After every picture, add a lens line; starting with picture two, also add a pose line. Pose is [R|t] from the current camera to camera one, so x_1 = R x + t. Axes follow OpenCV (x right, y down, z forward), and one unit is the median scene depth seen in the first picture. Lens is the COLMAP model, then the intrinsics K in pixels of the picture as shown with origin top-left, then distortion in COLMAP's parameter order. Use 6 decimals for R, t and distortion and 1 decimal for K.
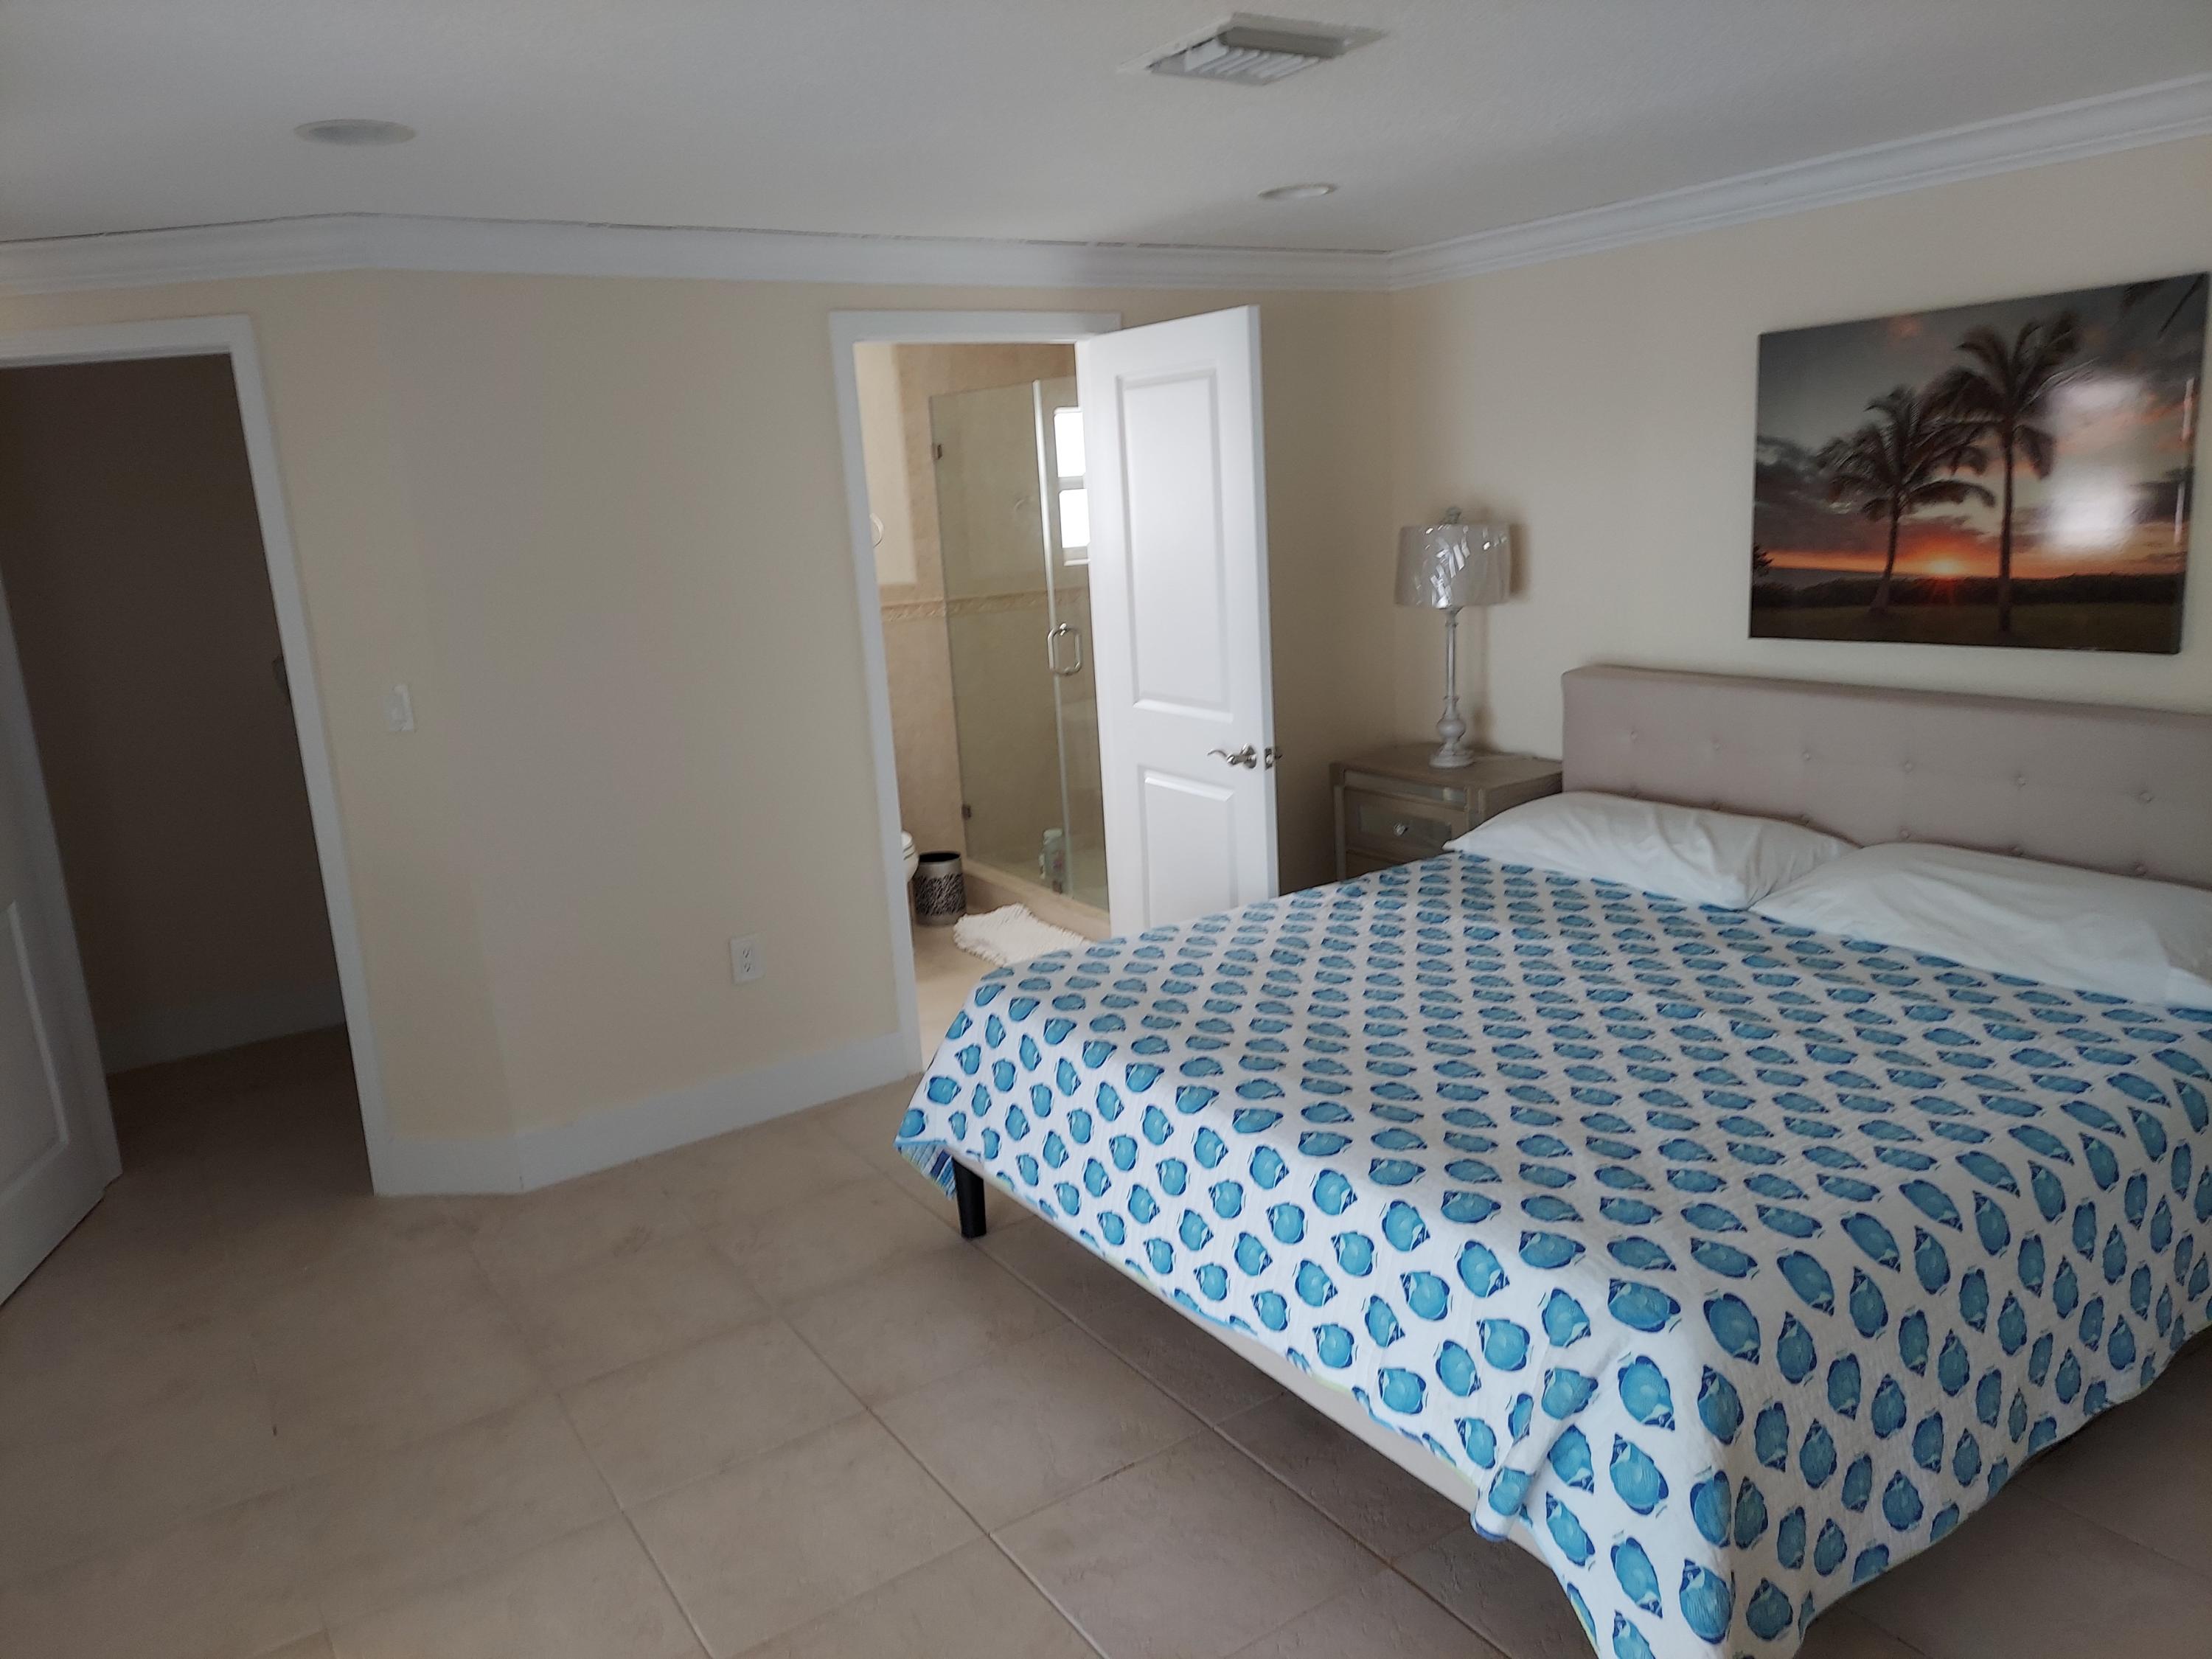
lens RADIAL K [[1587.7, 0, 1107.0], [0, 1587.7, 825.3], [0, 0, 1]] dist [0.094998, -0.098728]
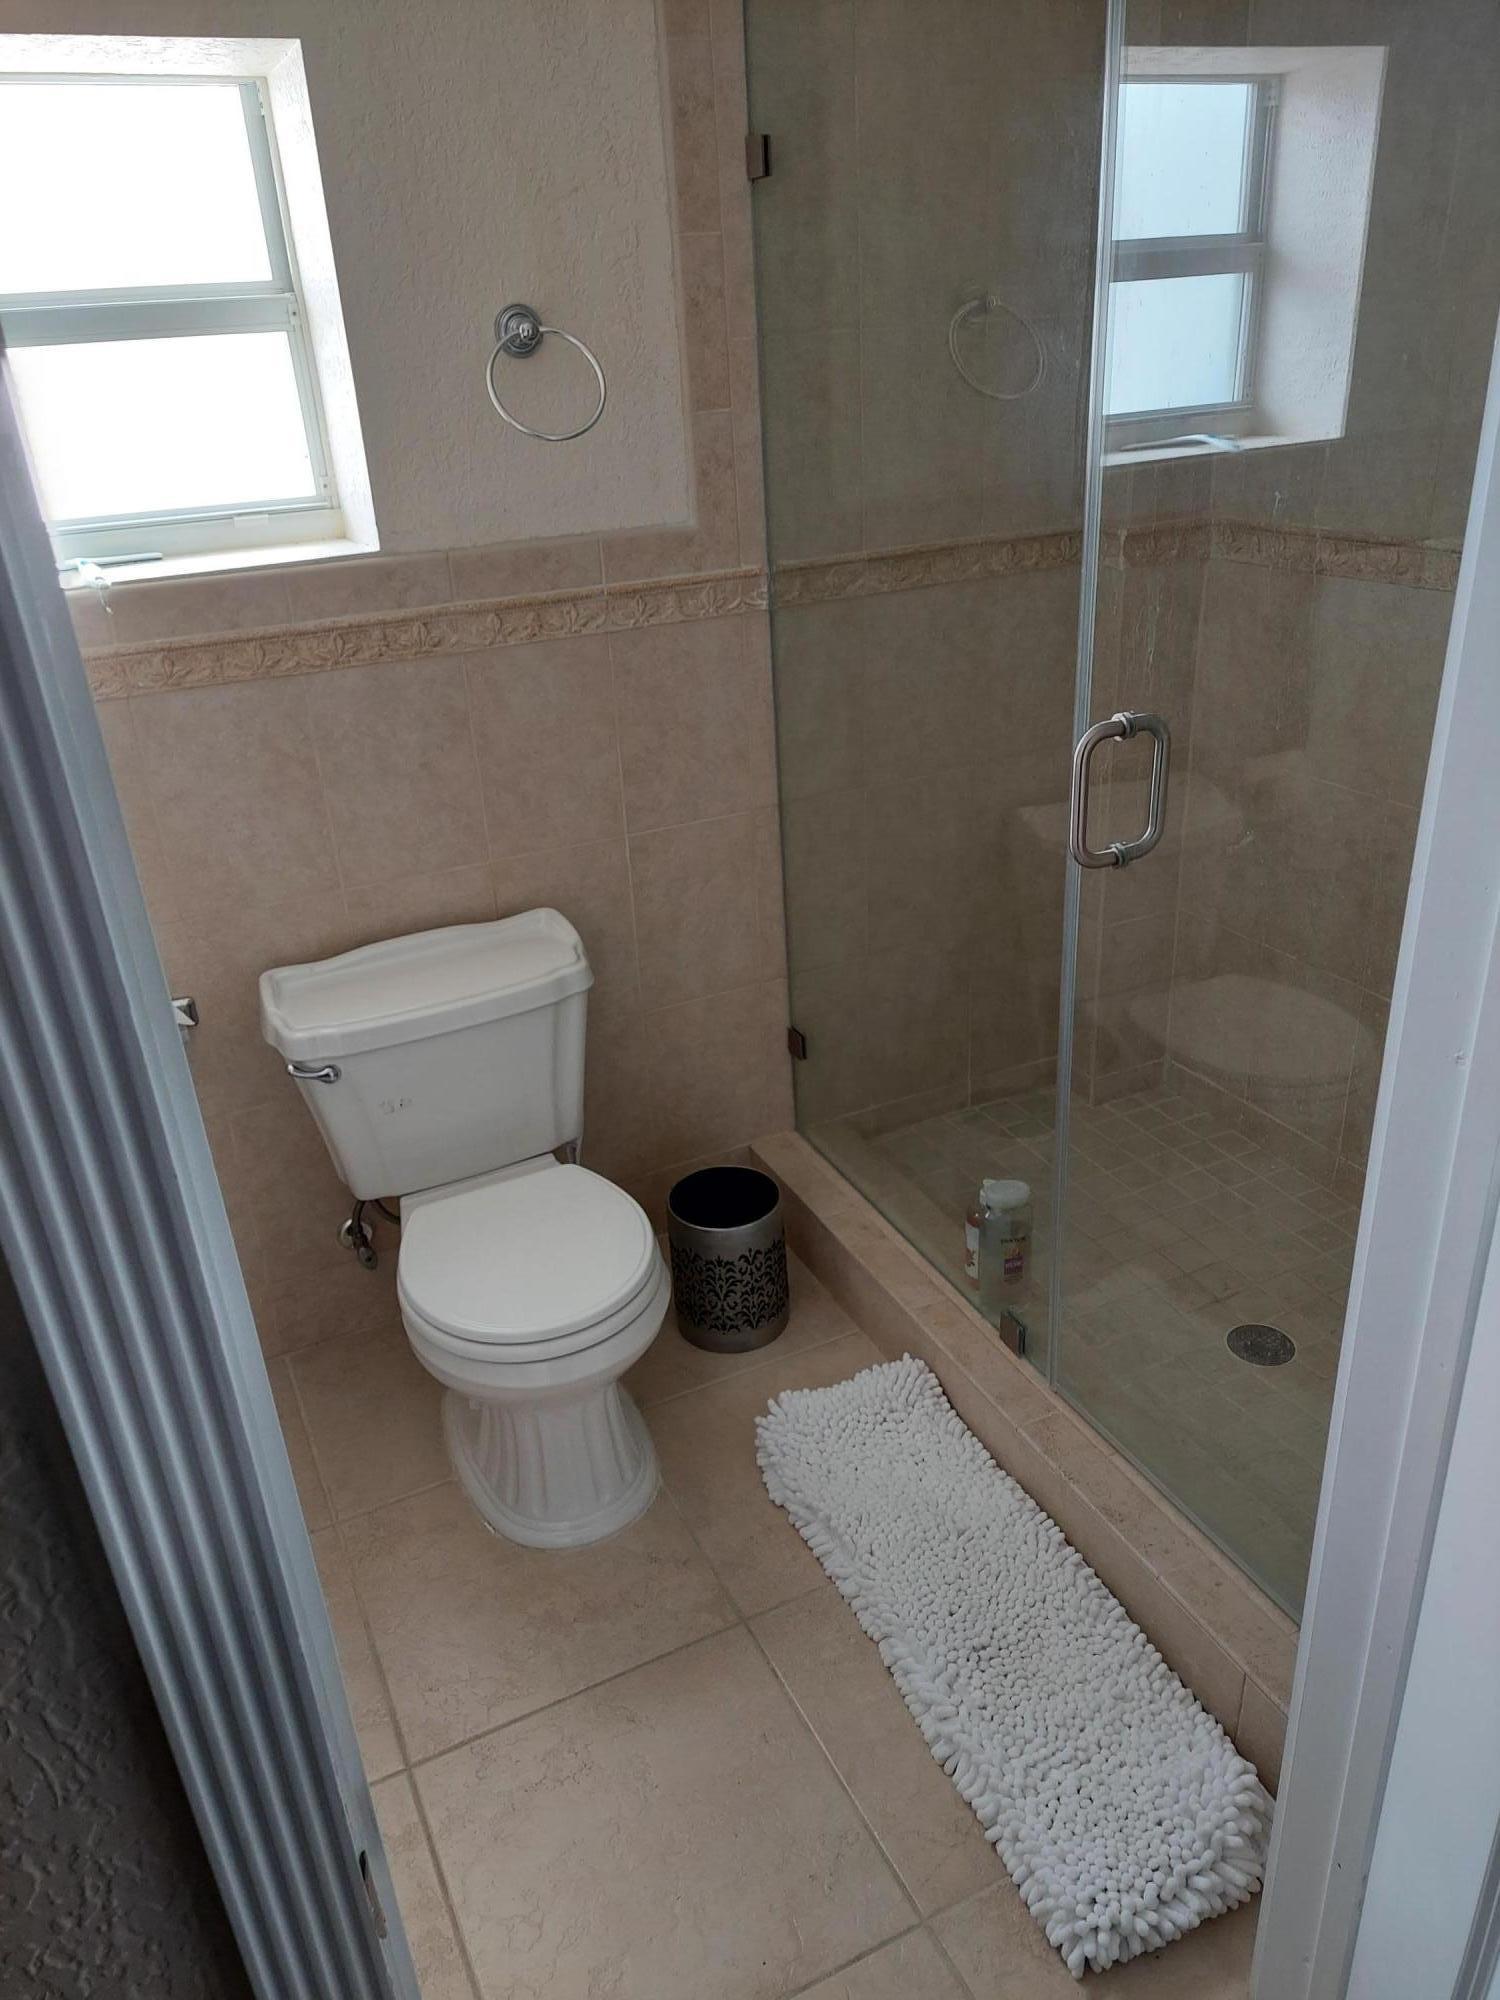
lens RADIAL K [[1435.5, 0, 735.9], [0, 1435.5, 1001.0], [0, 0, 1]] dist [0.094998, -0.098728]
pose [[0.990918, 0.058307, -0.121166, -0.058154], [-0.028520, 0.971728, 0.234372, -0.120991], [0.131406, -0.228788, 0.964566, 0.616802]]
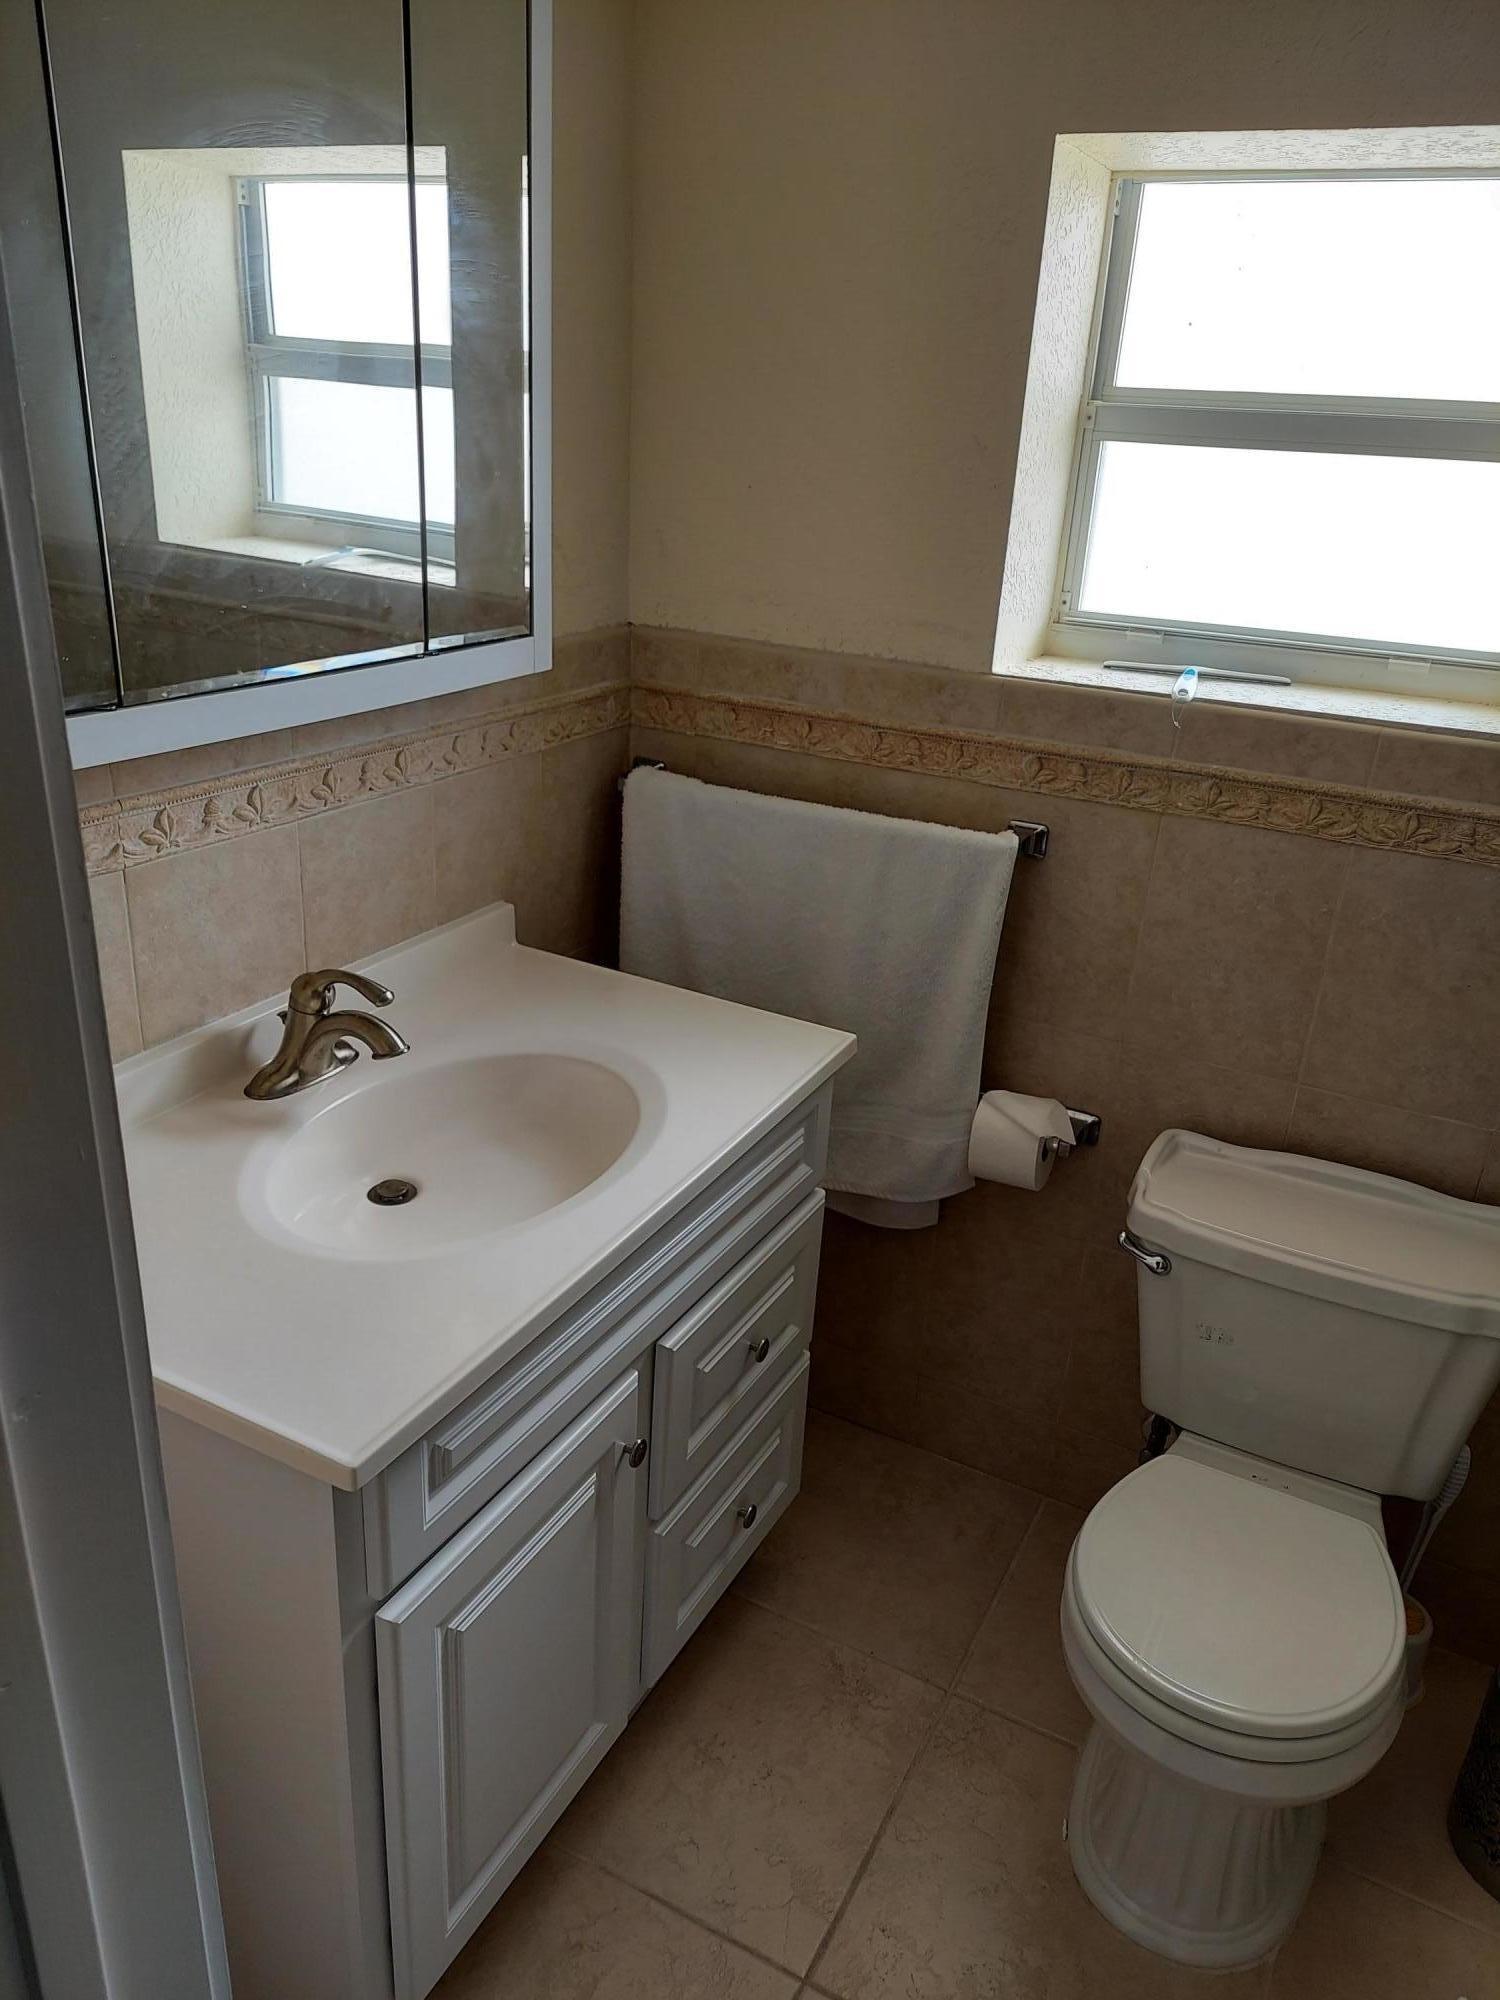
lens RADIAL K [[1435.5, 0, 752.0], [0, 1435.5, 1009.5], [0, 0, 1]] dist [0.094998, -0.098728]
pose [[0.488510, 0.418811, -0.765477, -0.024626], [-0.266756, 0.906960, 0.325982, -0.146457], [0.830782, 0.044950, 0.554780, 0.688569]]
